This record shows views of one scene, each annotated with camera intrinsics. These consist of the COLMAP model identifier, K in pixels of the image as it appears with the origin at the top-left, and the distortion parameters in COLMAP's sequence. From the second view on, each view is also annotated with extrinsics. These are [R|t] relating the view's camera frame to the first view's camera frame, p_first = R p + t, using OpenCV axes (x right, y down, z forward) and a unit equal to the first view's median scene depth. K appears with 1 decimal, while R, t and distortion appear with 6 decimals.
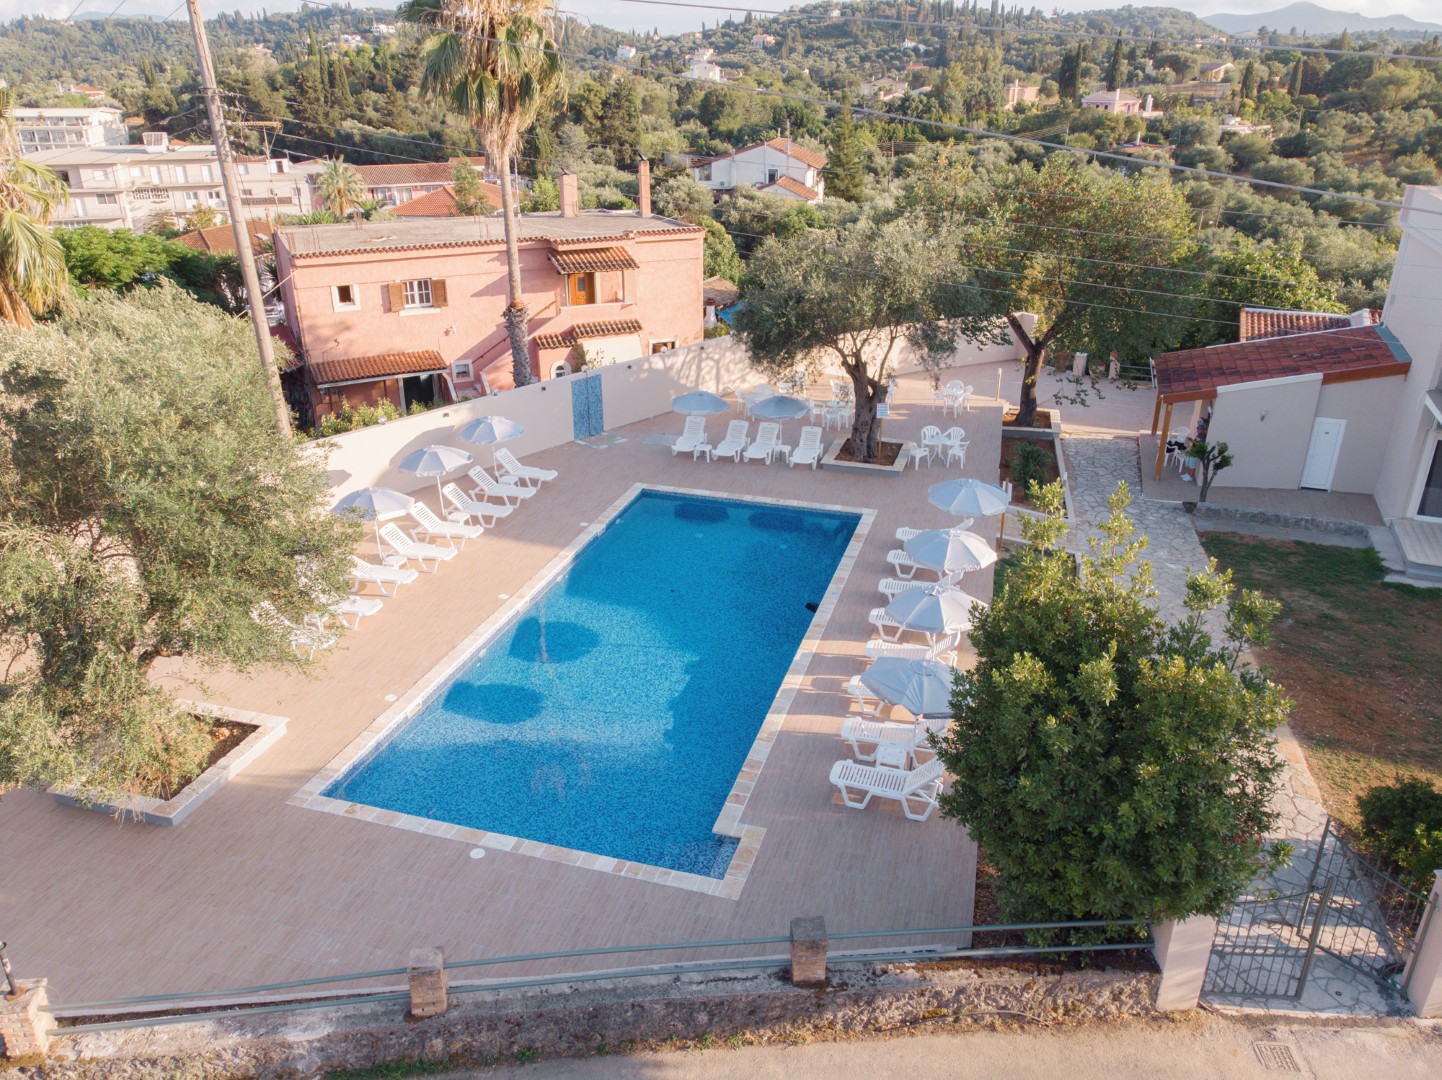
lens RADIAL K [[1072.7, 0, 721.0], [0, 1072.7, 540.0], [0, 0, 1]] dist [0.012515, 0.004872]
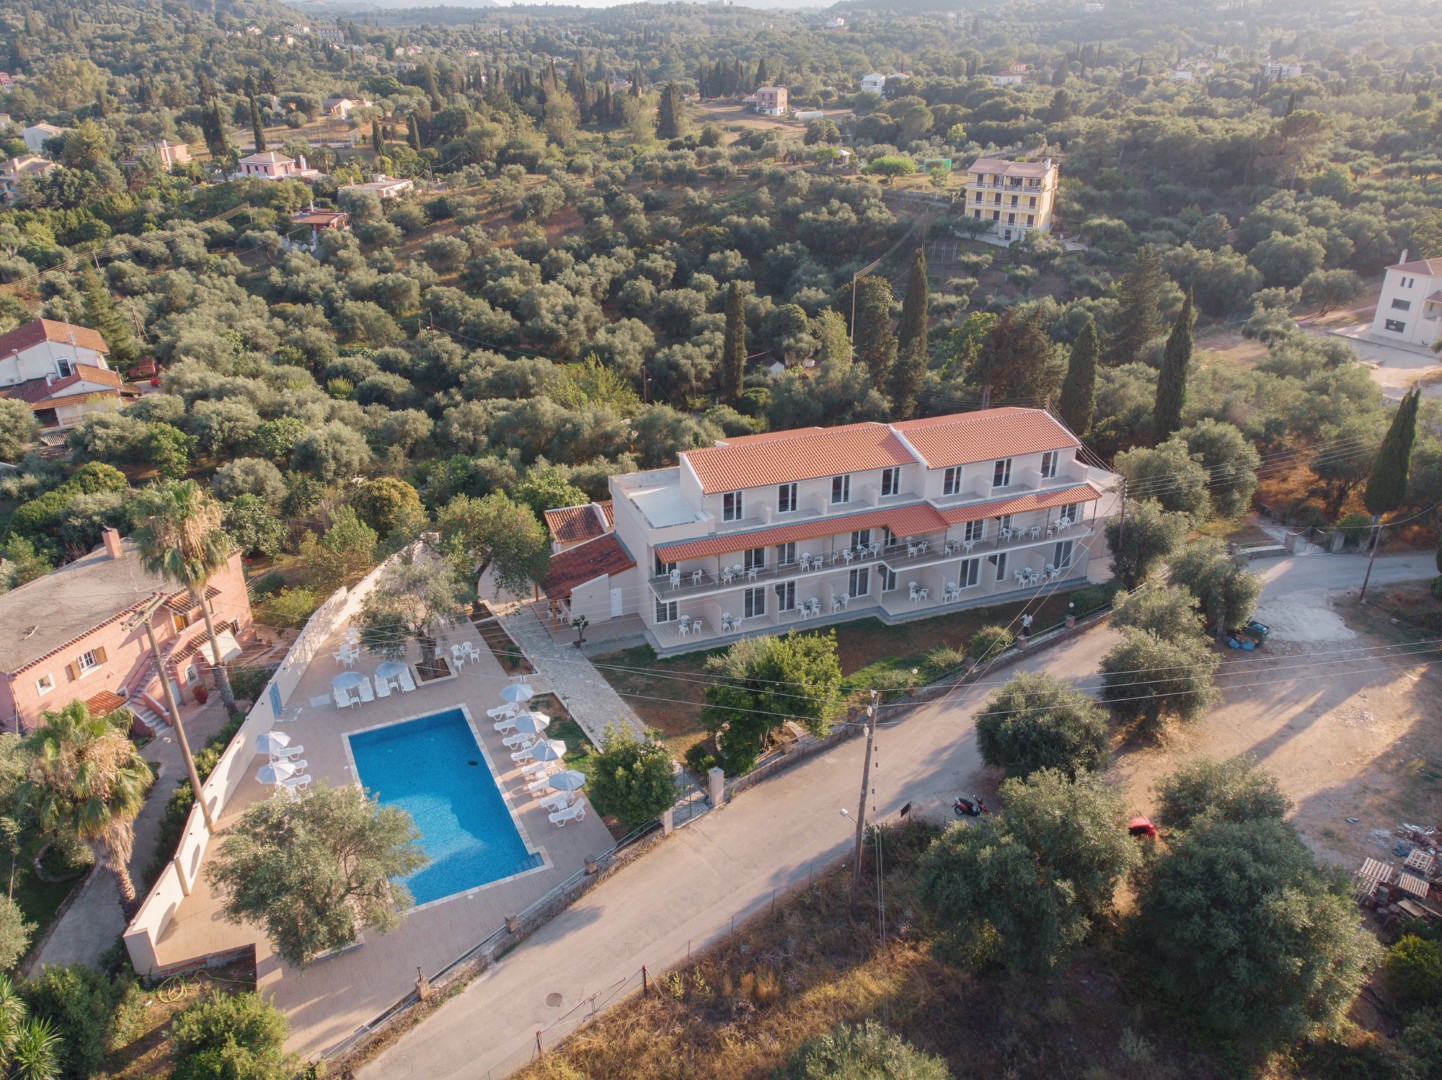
lens RADIAL K [[1036.5, 0, 721.0], [0, 1036.5, 540.0], [0, 0, 1]] dist [-0.002934, -0.001140]
pose [[0.737310, -0.291312, 0.609517, -0.626918], [0.279075, 0.953005, 0.117892, -0.427468], [-0.615216, 0.083178, 0.783958, -0.948183]]
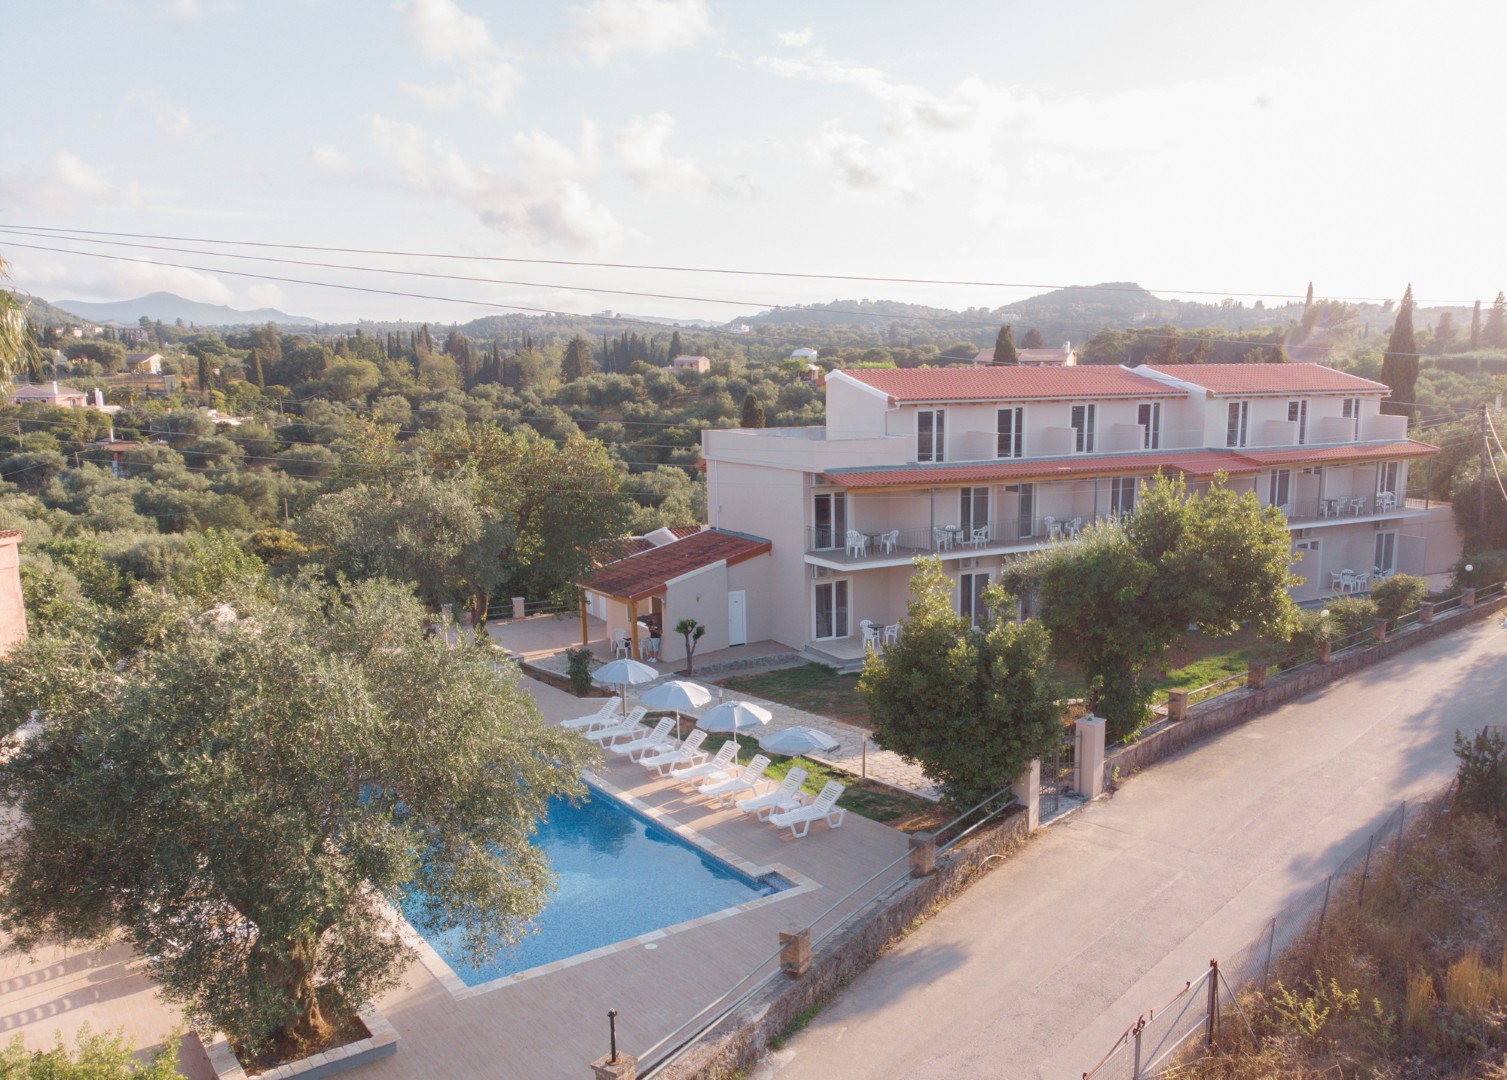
lens RADIAL K [[1241.7, 0, 858.6], [0, 1241.7, 631.4], [0, 0, 1]] dist [0.012422, 0.011220]
pose [[0.597847, -0.178510, 0.781481, -0.593104], [0.328592, 0.943794, -0.035792, 0.043874], [-0.731168, 0.278187, 0.622901, -0.079445]]
